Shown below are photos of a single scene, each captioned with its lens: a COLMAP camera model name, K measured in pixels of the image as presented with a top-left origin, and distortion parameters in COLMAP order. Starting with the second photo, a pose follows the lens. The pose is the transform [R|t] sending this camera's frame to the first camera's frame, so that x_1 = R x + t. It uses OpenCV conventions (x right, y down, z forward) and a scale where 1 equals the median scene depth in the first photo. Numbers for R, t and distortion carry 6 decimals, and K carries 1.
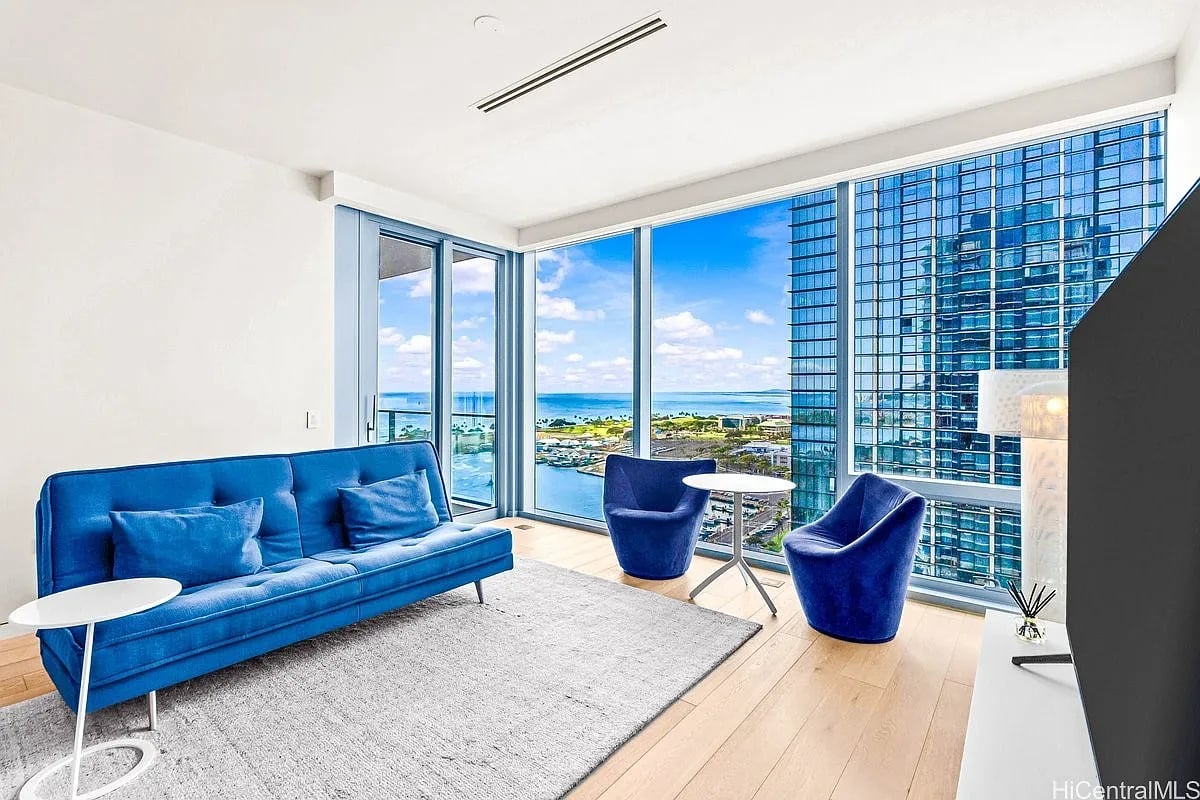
lens RADIAL K [[556.1, 0, 598.6], [0, 556.1, 409.8], [0, 0, 1]] dist [-0.000352, 0.001036]
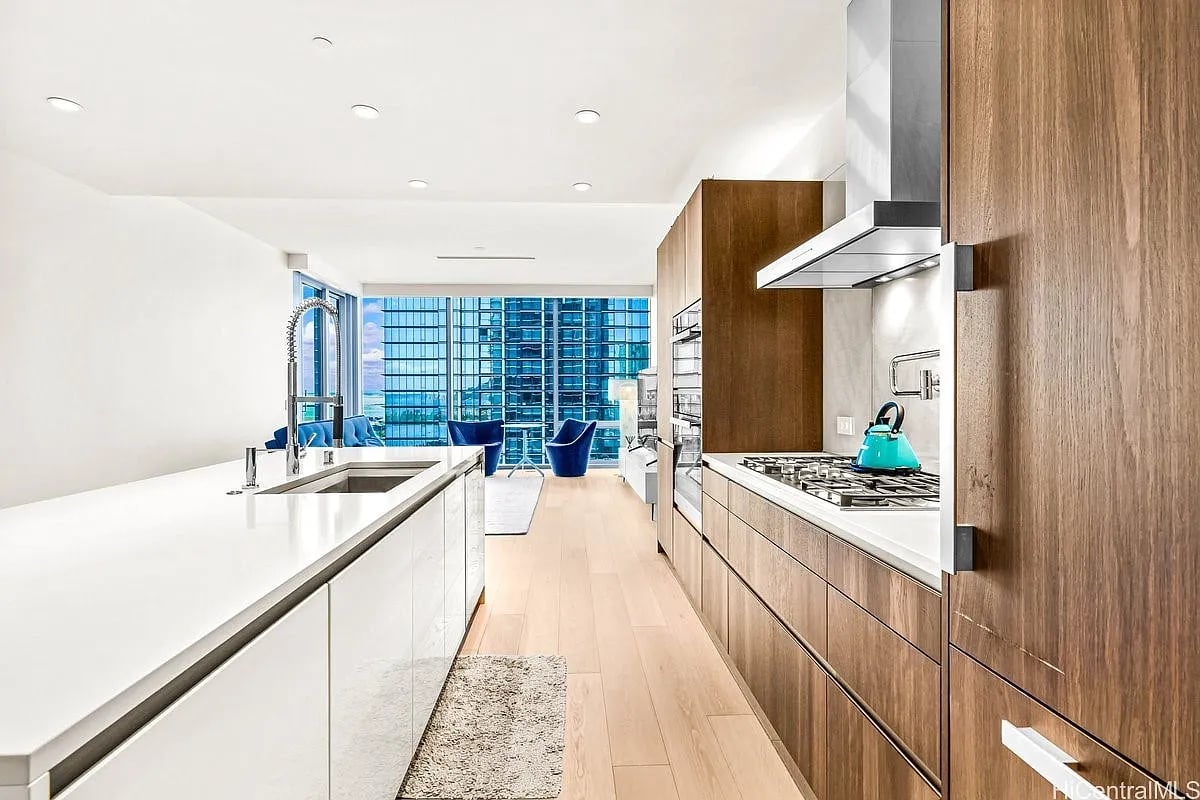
lens RADIAL K [[556.1, 0, 596.7], [0, 556.1, 396.4], [0, 0, 1]] dist [-0.000352, 0.001036]
pose [[0.754131, -0.010077, 0.656647, -2.926901], [0.026566, 0.999532, -0.015171, 0.170978], [-0.656187, 0.028885, 0.754046, -2.690122]]
